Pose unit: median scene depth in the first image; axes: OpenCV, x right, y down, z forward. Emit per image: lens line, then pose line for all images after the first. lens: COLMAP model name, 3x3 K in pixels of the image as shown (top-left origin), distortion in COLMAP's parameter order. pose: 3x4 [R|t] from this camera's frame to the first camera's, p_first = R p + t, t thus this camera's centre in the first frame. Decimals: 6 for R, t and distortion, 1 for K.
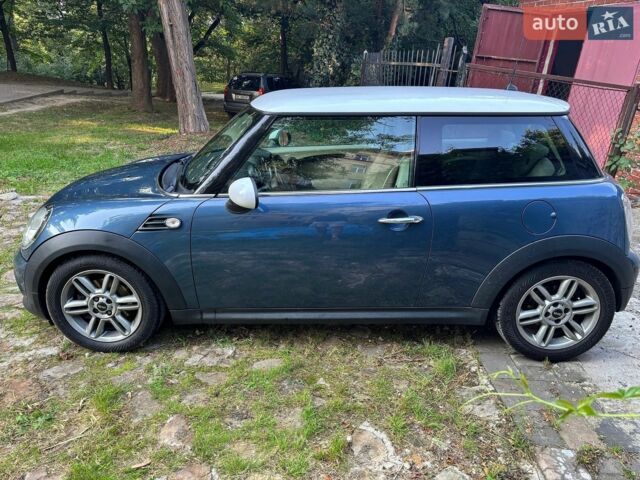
lens RADIAL K [[486.3, 0, 320.0], [0, 486.3, 240.0], [0, 0, 1]] dist [0.004355, 0.000053]
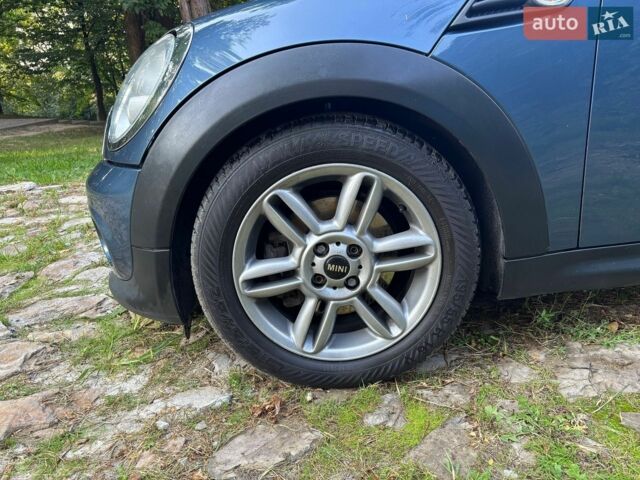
lens RADIAL K [[486.3, 0, 320.0], [0, 486.3, 240.0], [0, 0, 1]] dist [0.004355, 0.000053]
pose [[0.994103, -0.107892, 0.010911, -0.458878], [0.108320, 0.992718, -0.052708, 0.133113], [-0.005145, 0.053579, 0.998550, 0.607376]]
